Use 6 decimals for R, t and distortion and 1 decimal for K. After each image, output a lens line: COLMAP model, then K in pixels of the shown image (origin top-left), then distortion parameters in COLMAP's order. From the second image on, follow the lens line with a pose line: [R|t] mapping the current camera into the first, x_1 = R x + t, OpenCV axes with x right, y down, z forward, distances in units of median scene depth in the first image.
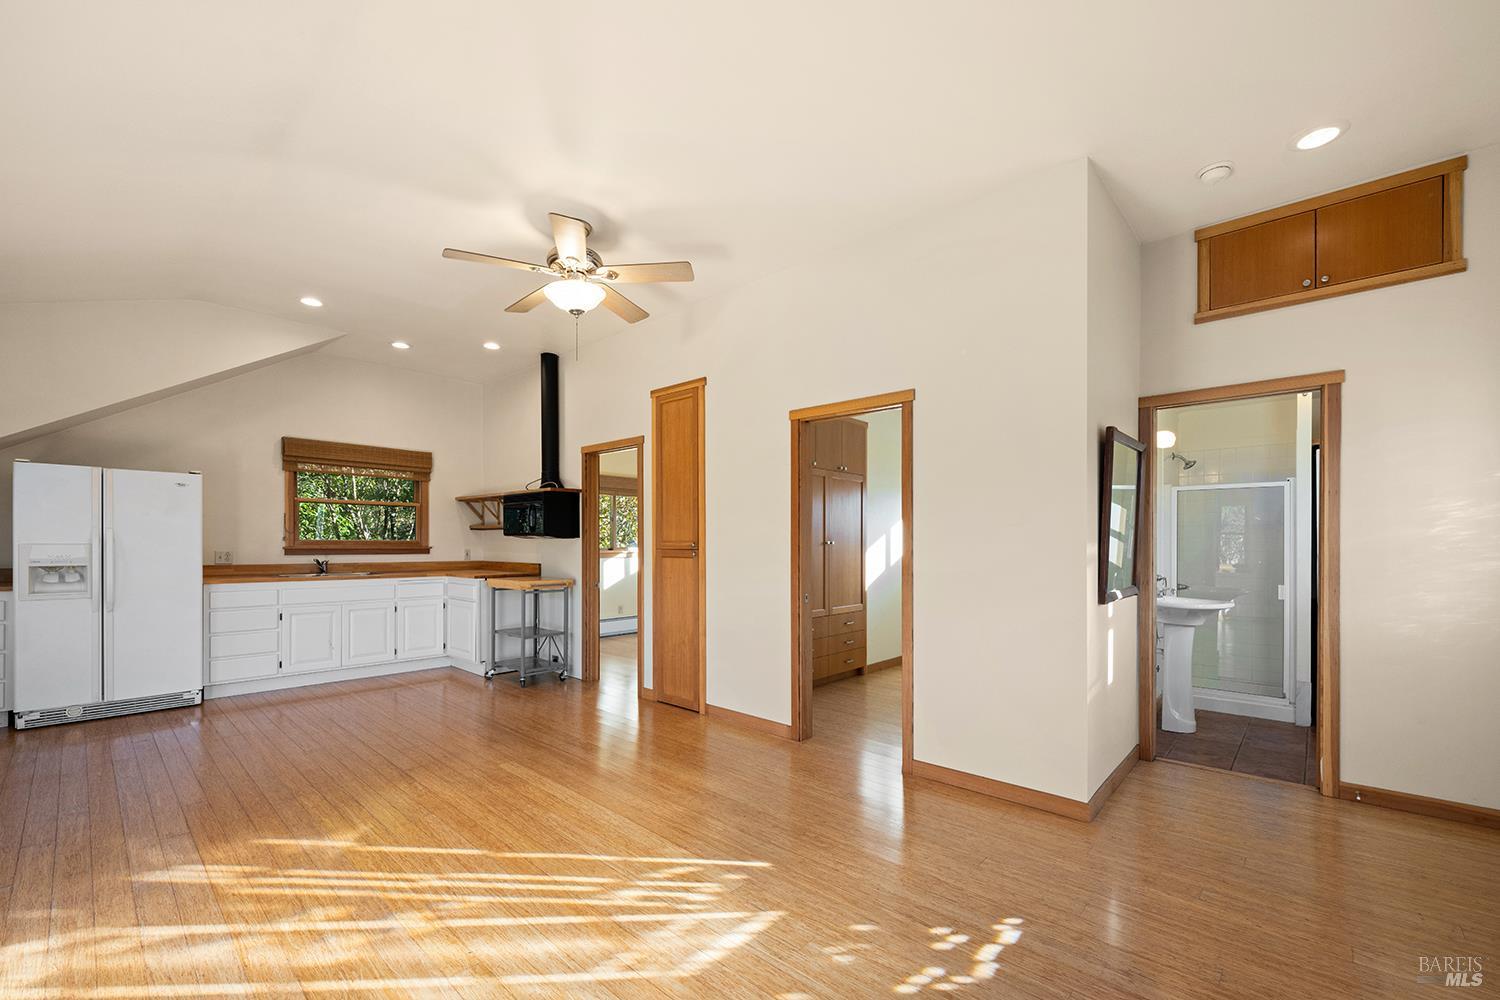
lens RADIAL K [[611.1, 0, 838.3], [0, 611.1, 546.7], [0, 0, 1]] dist [-0.000764, -0.000385]
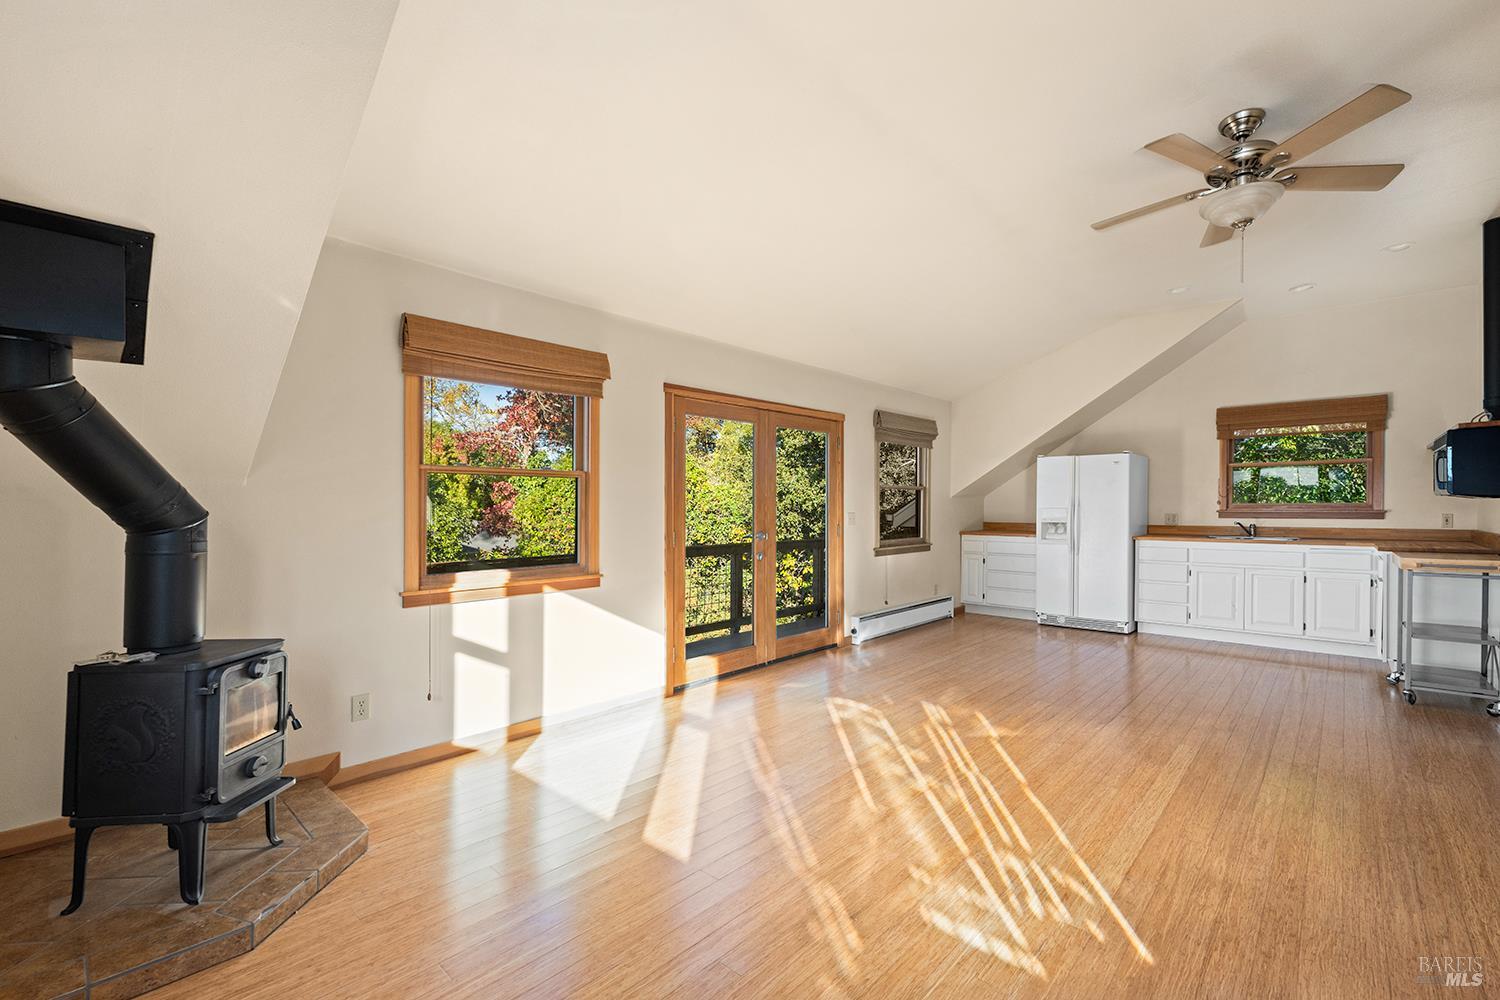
lens RADIAL K [[649.4, 0, 750.8], [0, 649.4, 506.6], [0, 0, 1]] dist [0.000523, 0.000142]
pose [[-0.063034, -0.002358, -0.998009, 0.390590], [-0.001319, 0.999997, -0.002279, -0.002366], [0.998011, 0.001173, -0.063036, 0.340439]]
